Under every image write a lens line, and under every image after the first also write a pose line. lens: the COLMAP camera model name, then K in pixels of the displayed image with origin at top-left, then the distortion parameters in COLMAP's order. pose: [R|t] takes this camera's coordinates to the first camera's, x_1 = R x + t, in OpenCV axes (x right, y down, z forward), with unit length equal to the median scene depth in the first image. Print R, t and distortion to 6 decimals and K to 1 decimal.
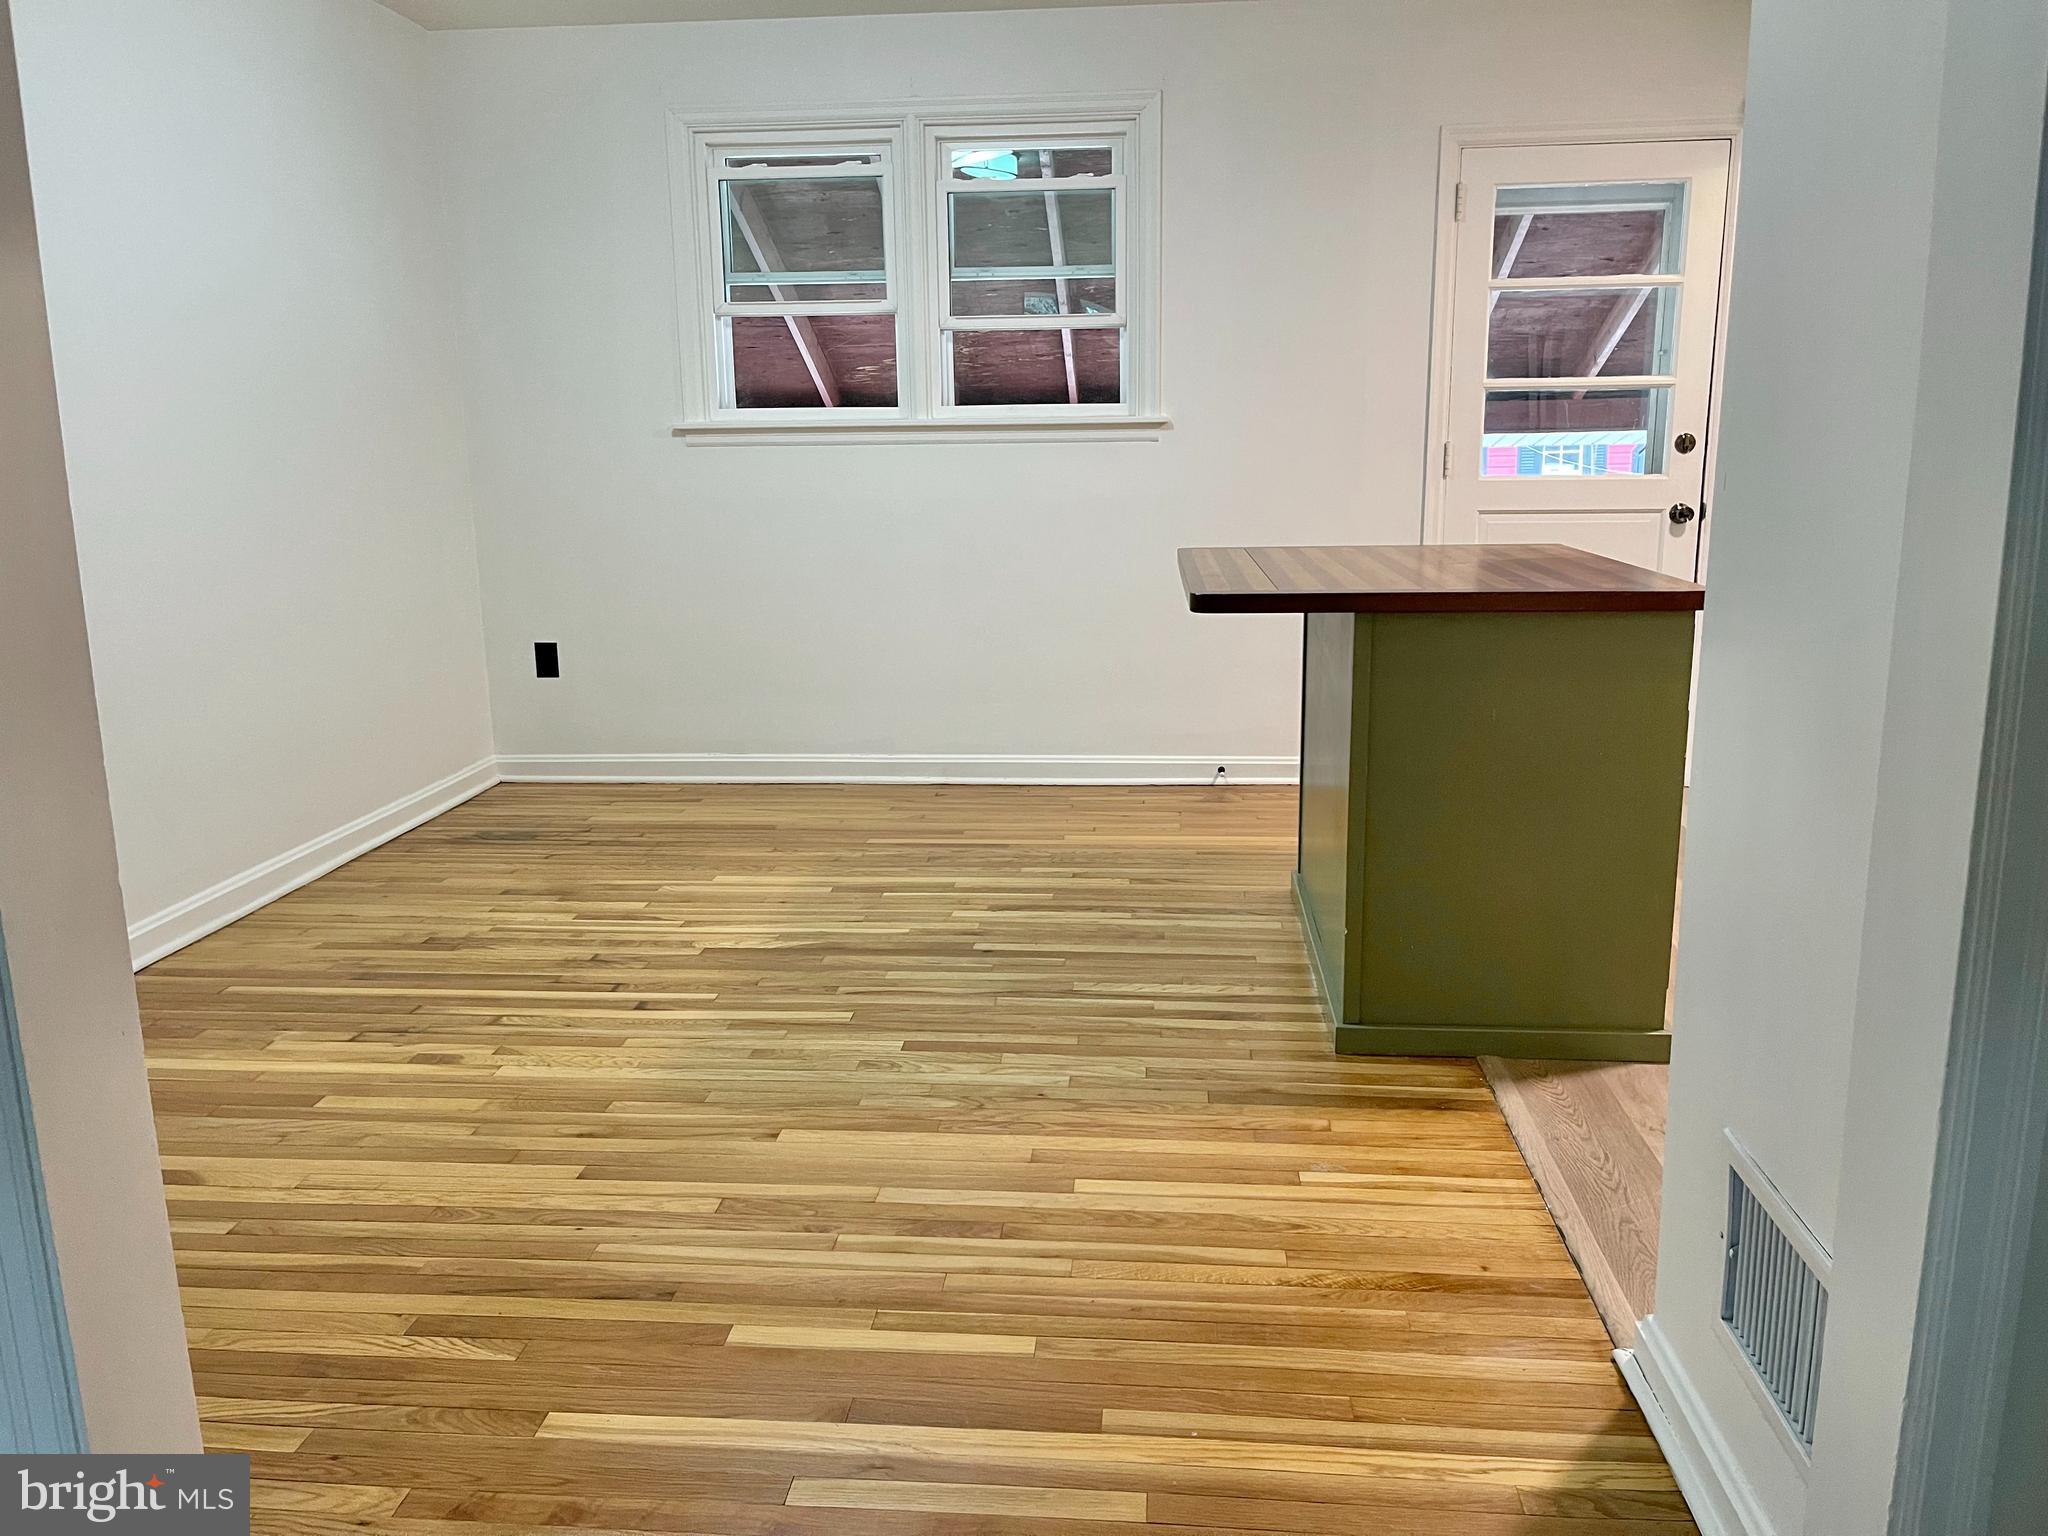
lens RADIAL K [[1556.1, 0, 1020.7], [0, 1556.1, 750.5], [0, 0, 1]] dist [0.050974, -0.046460]
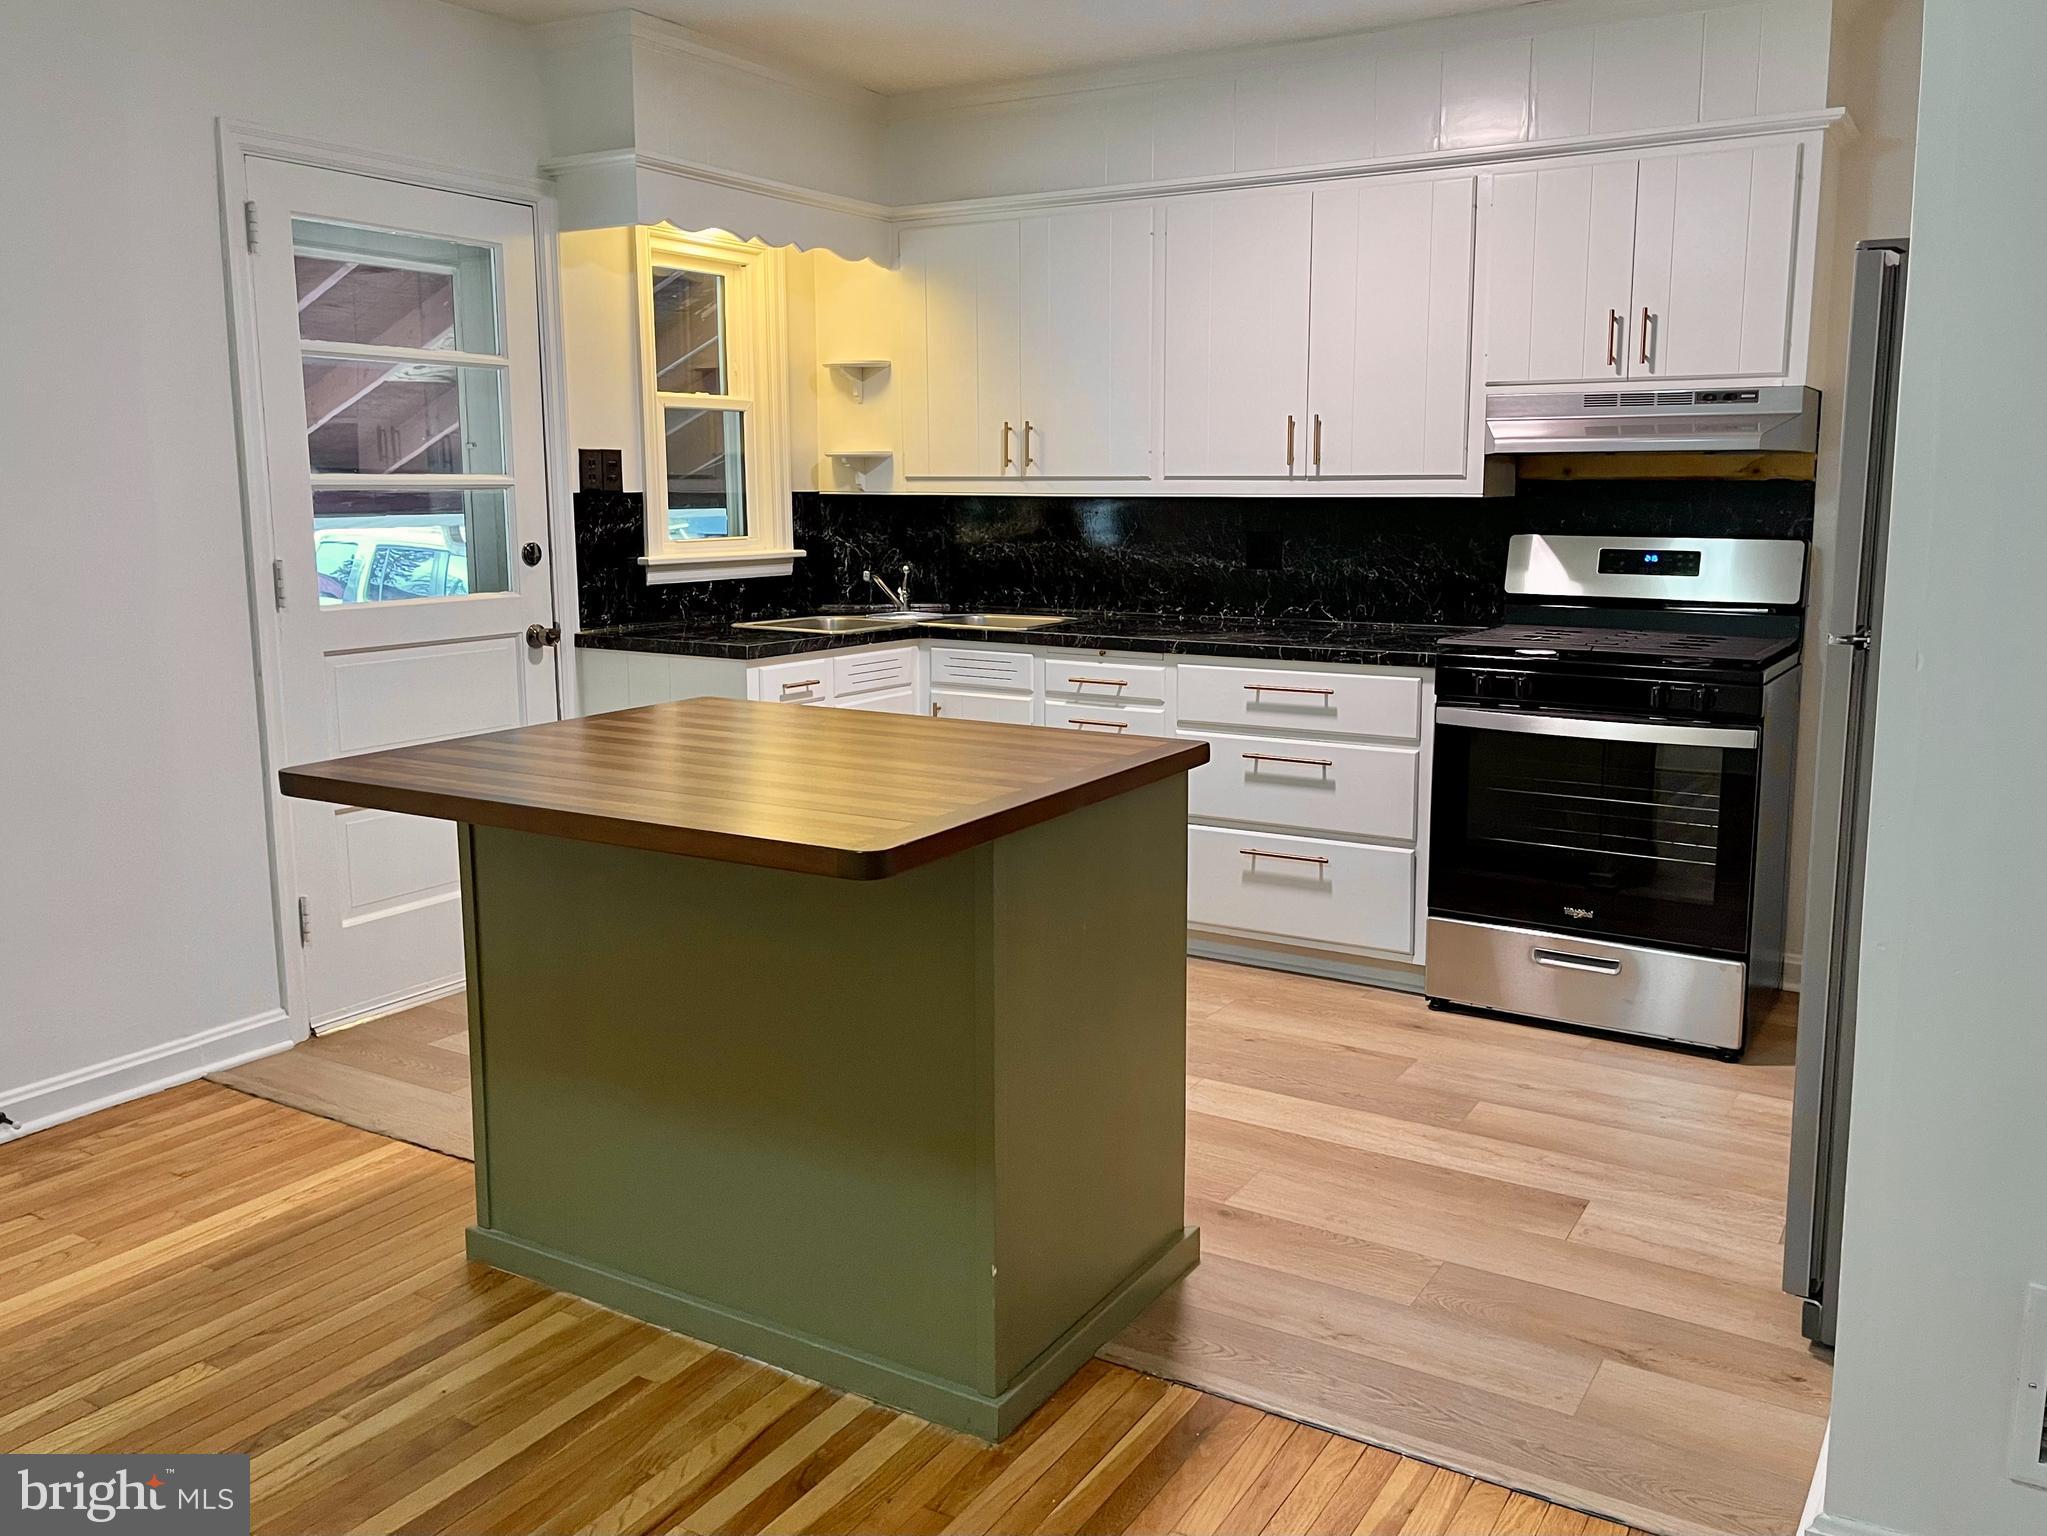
lens RADIAL K [[1656.8, 0, 1070.1], [0, 1656.8, 708.1], [0, 0, 1]] dist [0.067823, -0.071596]
pose [[0.419819, -0.114303, 0.900382, -0.275491], [0.176500, 0.983381, 0.042543, -0.103698], [-0.890281, 0.141057, 0.433016, 0.374257]]
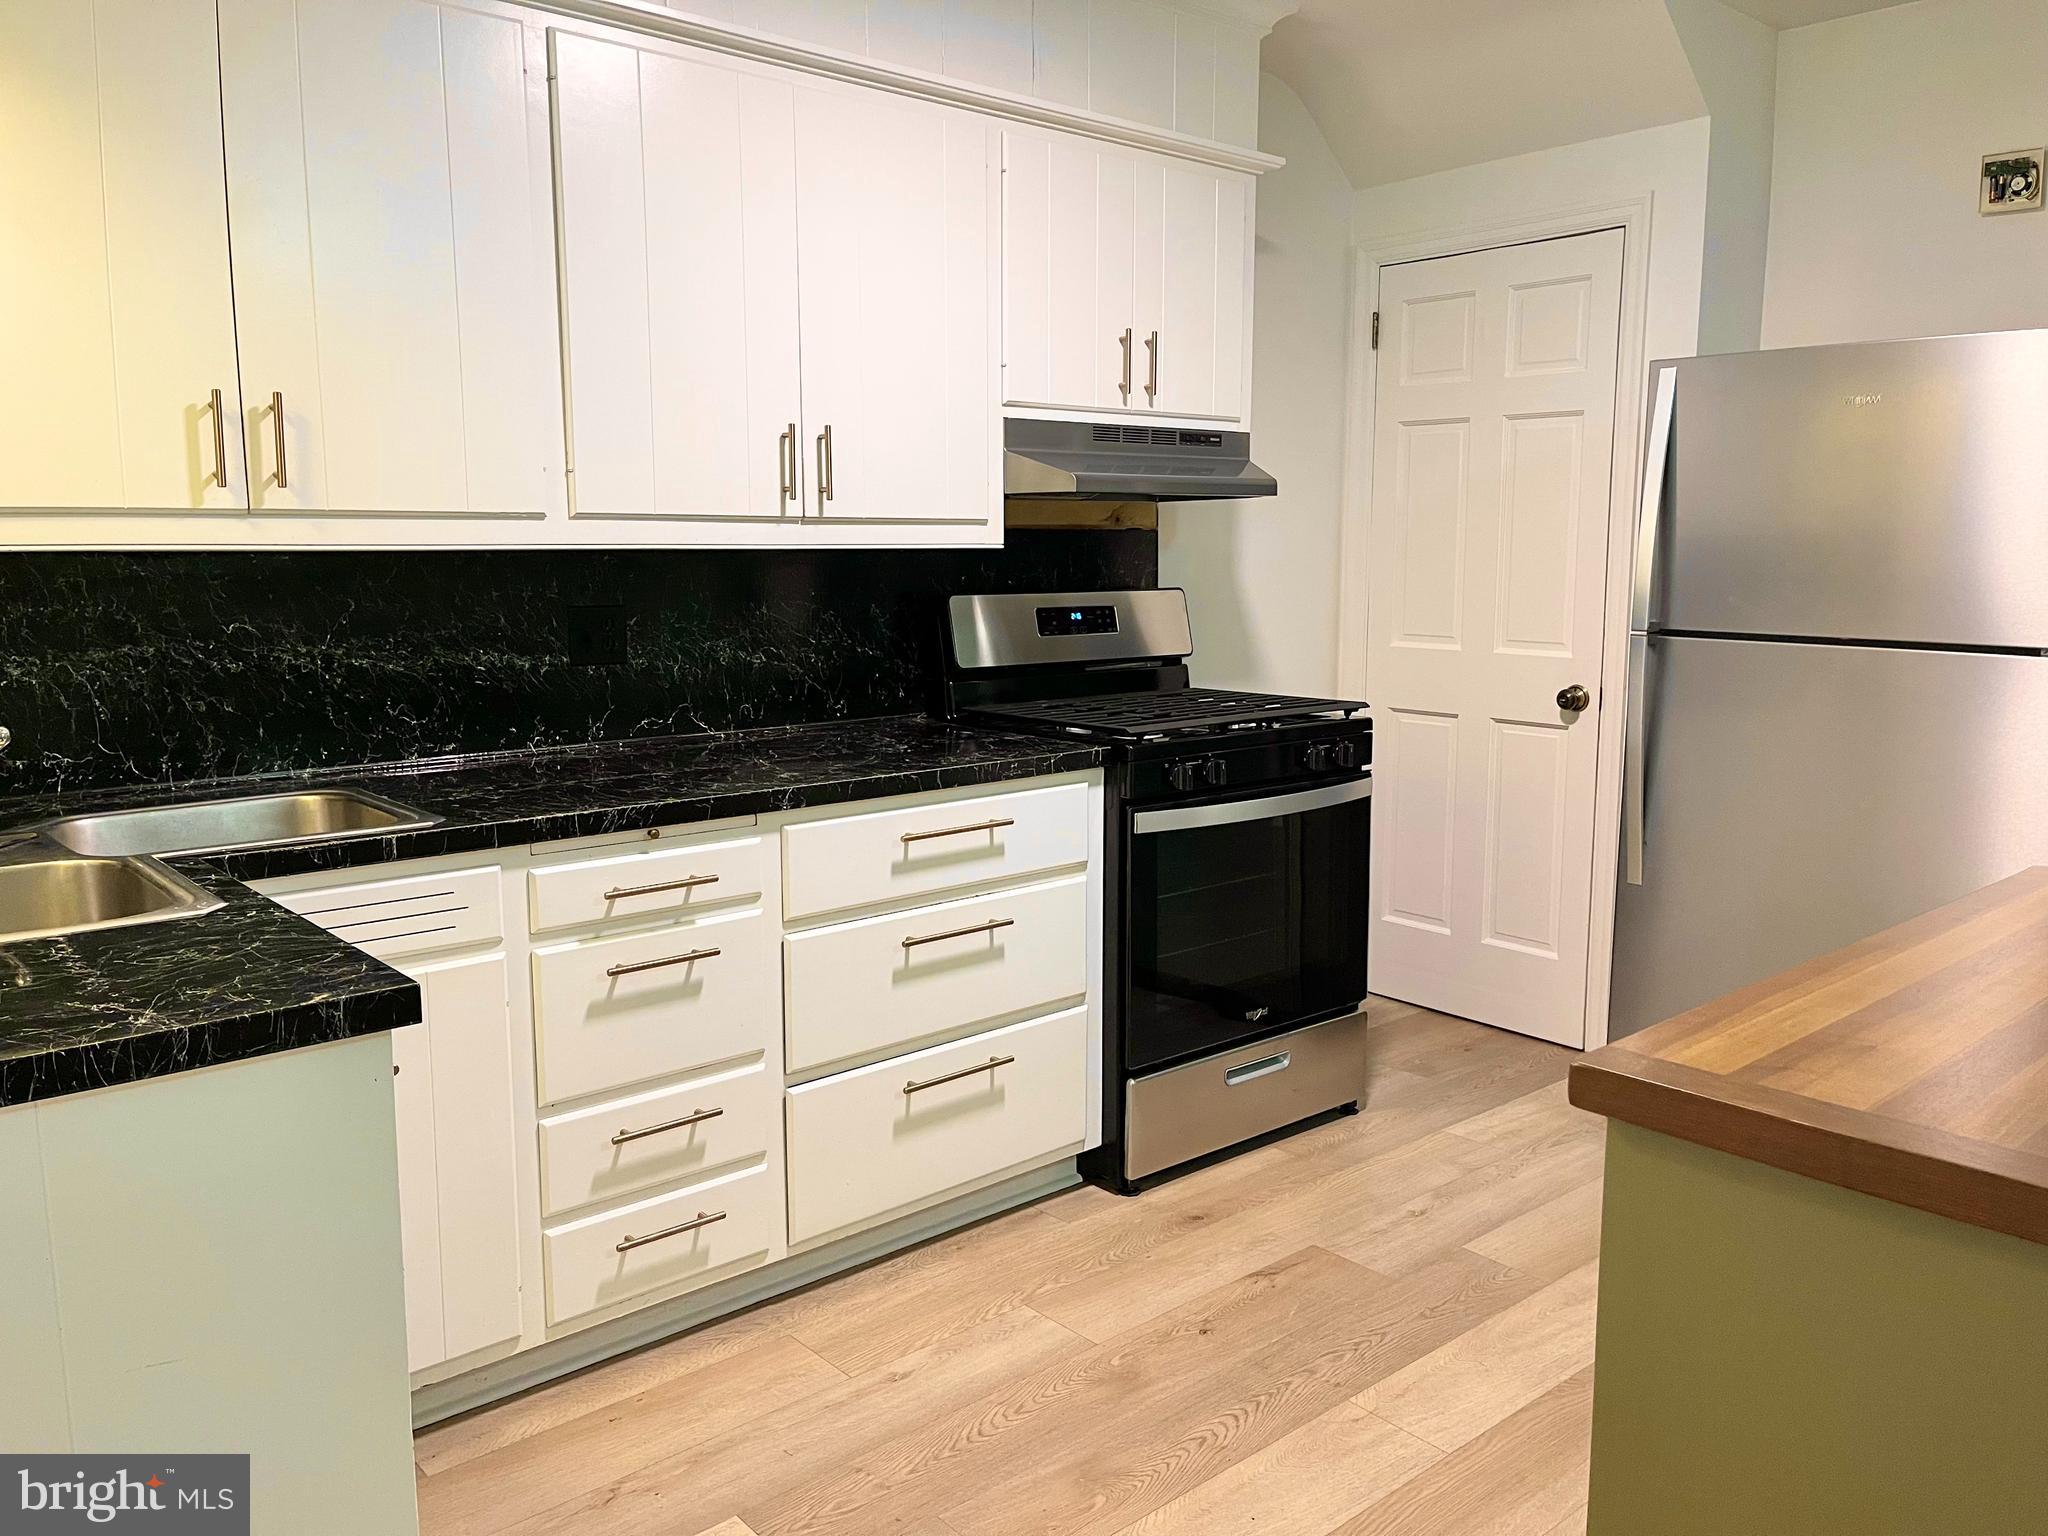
lens RADIAL K [[1556.1, 0, 1034.5], [0, 1556.1, 749.3], [0, 0, 1]] dist [0.050974, -0.046460]
pose [[-0.732419, -0.080153, 0.676120, 0.173180], [0.142978, 0.952797, 0.267836, -0.229975], [-0.665673, 0.292838, -0.686386, 1.011018]]
